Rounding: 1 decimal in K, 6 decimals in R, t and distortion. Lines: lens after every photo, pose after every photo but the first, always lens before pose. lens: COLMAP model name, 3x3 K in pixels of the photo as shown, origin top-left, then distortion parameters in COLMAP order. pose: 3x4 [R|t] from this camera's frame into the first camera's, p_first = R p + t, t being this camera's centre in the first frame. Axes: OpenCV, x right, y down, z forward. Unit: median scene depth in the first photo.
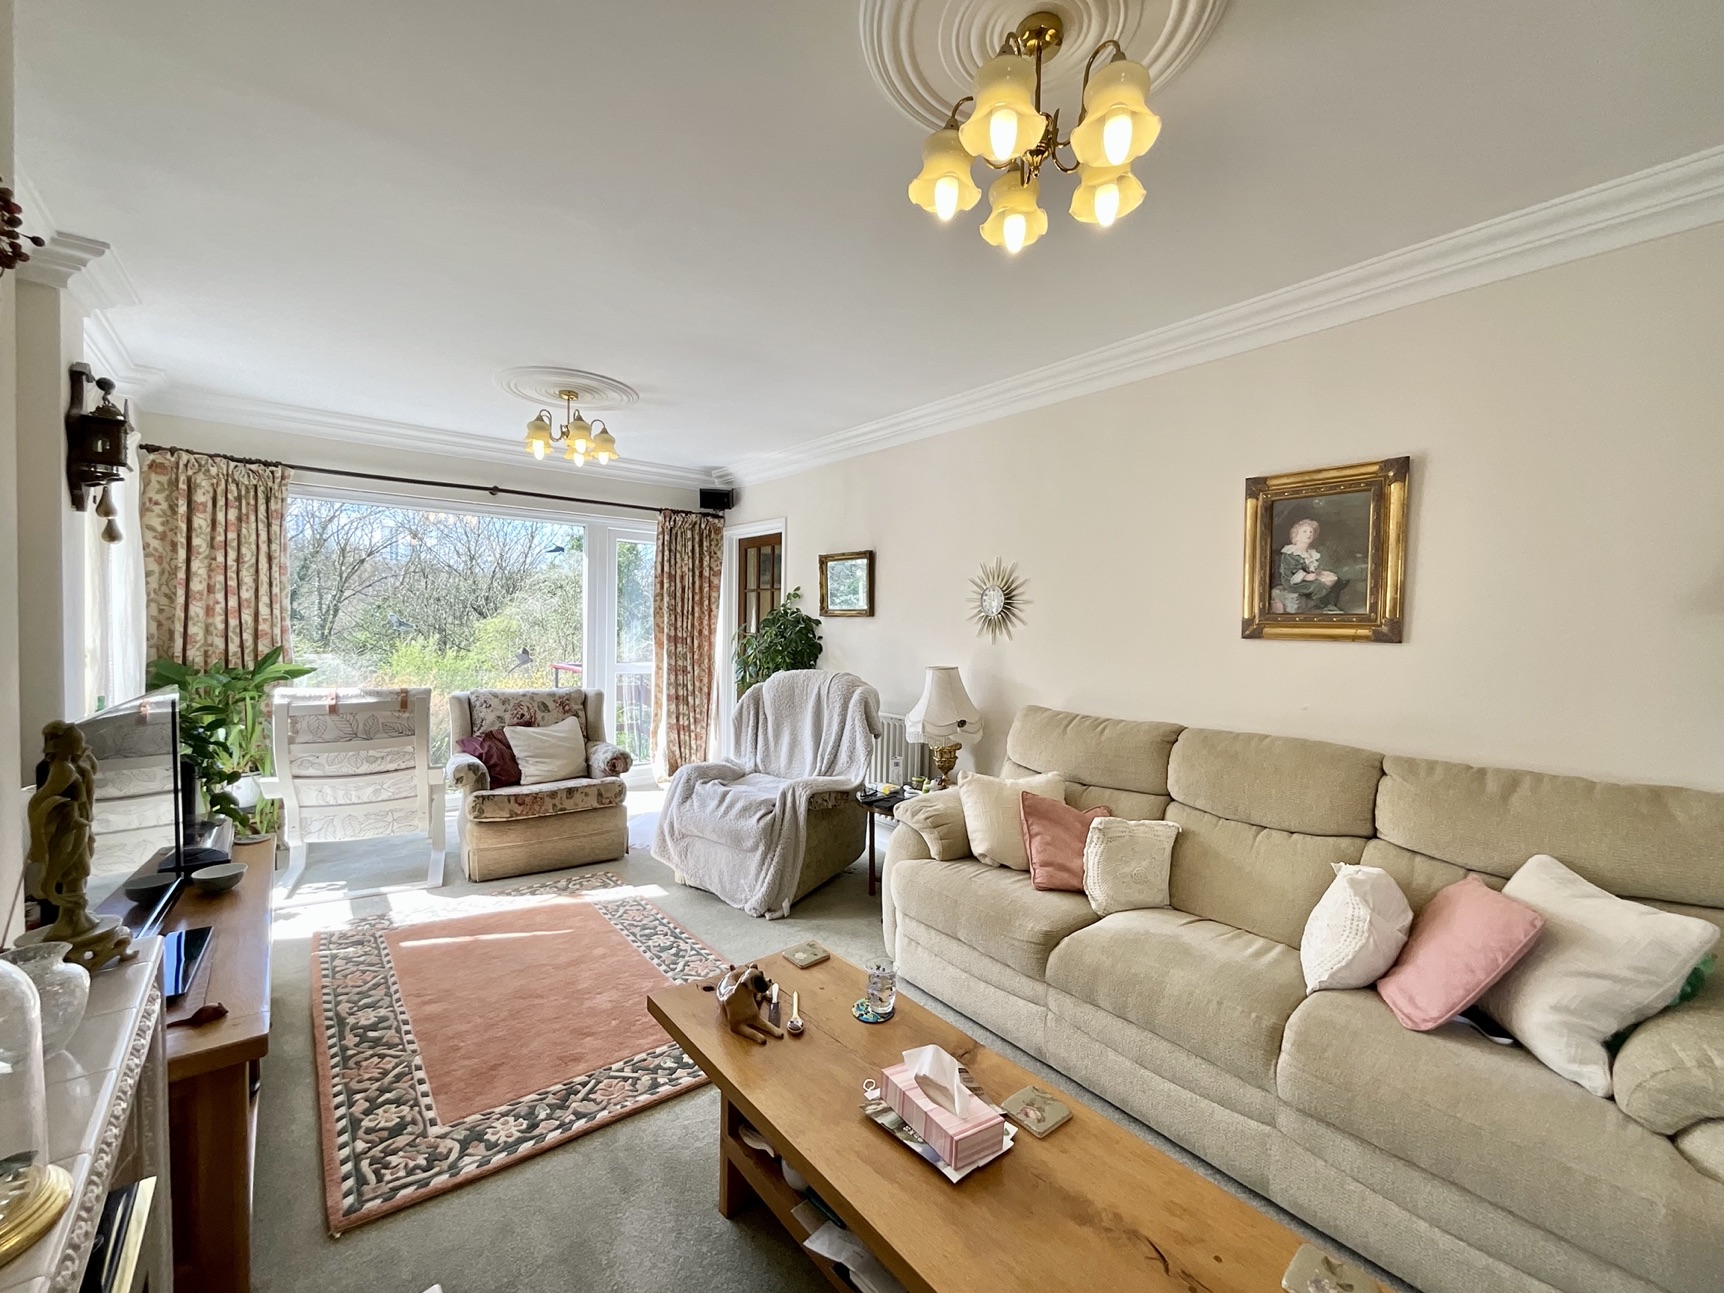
lens RADIAL K [[707.1, 0, 851.5], [0, 707.1, 650.1], [0, 0, 1]] dist [-0.000295, -0.002063]
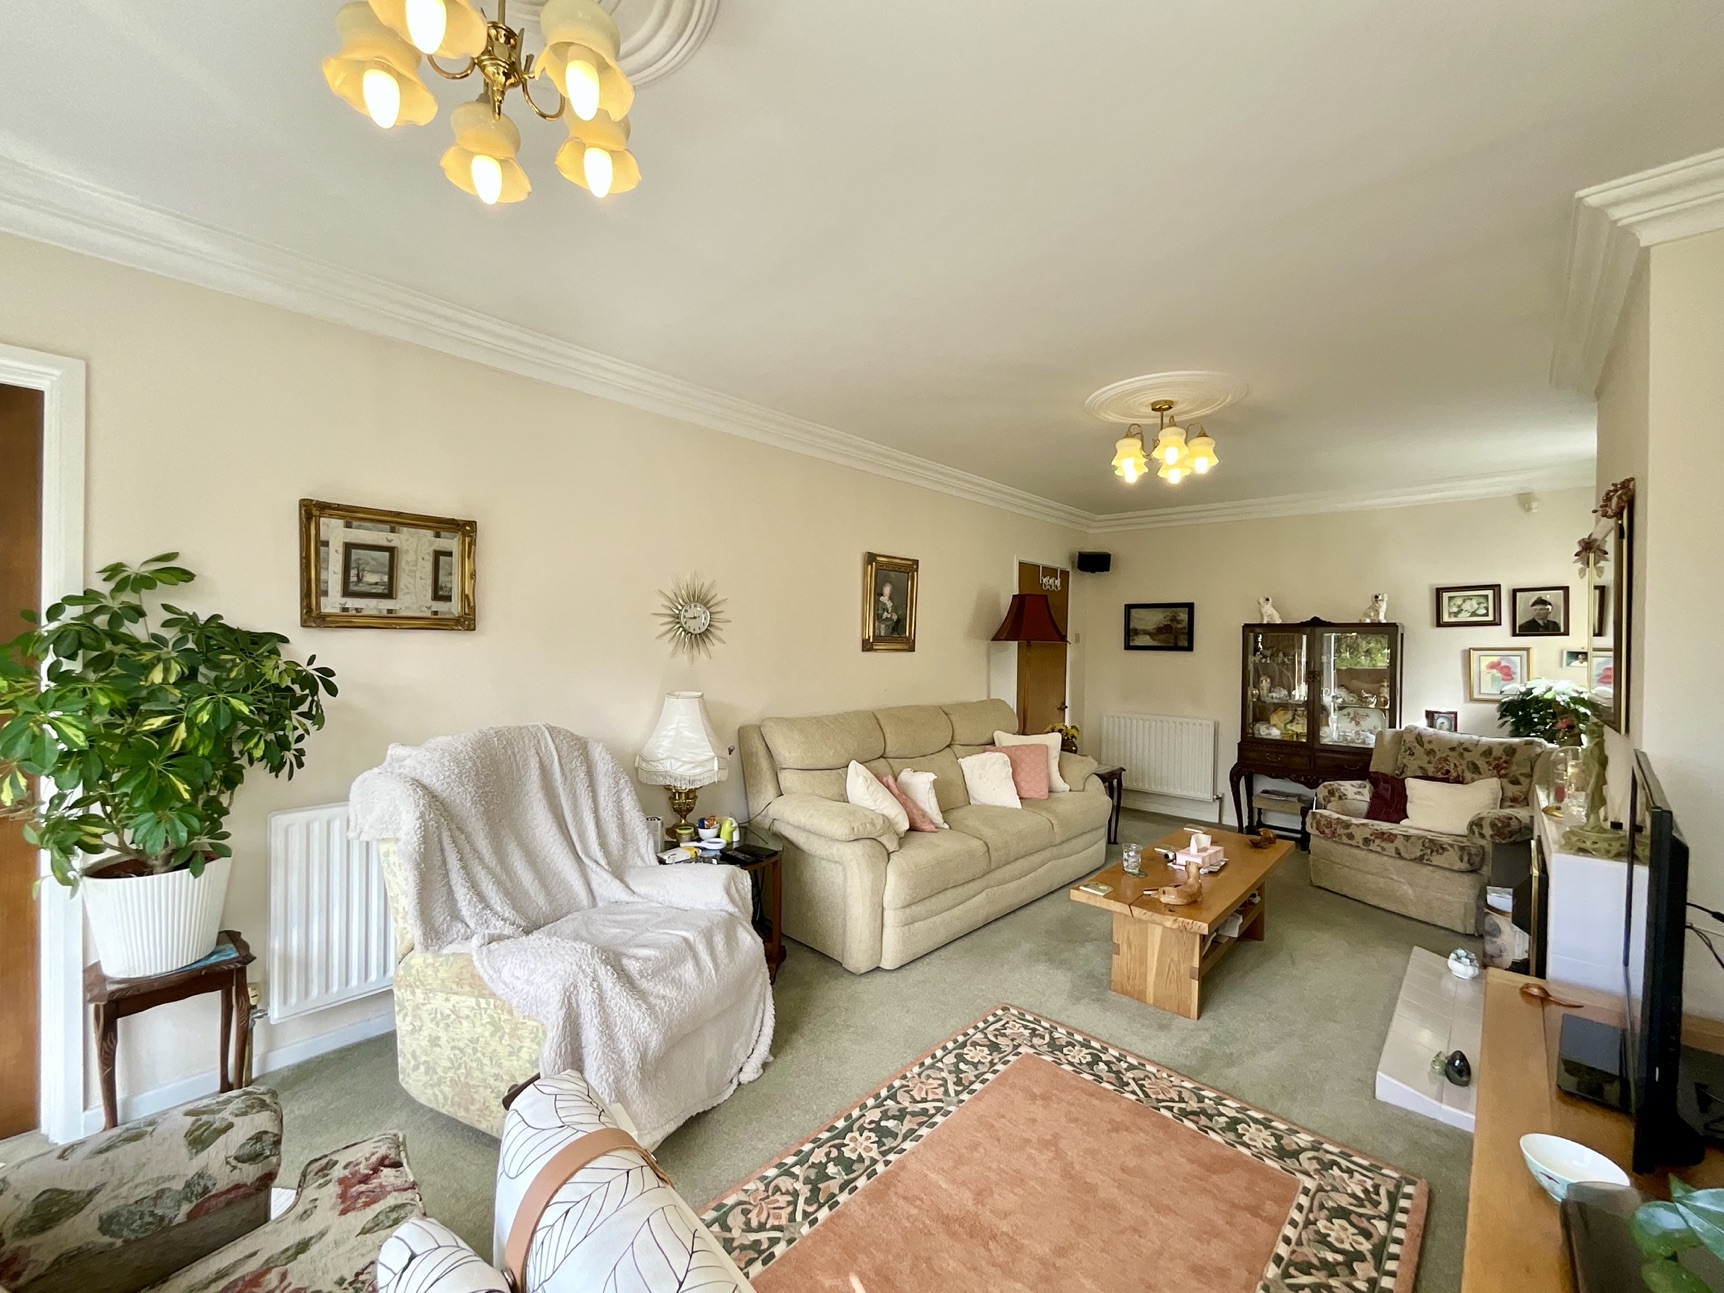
lens RADIAL K [[707.1, 0, 852.4], [0, 707.1, 647.1], [0, 0, 1]] dist [-0.000295, -0.002063]
pose [[-0.144371, -0.036680, 0.988844, -1.374743], [0.010152, 0.999205, 0.038547, -0.116432], [-0.989472, 0.015604, -0.143884, 1.672344]]
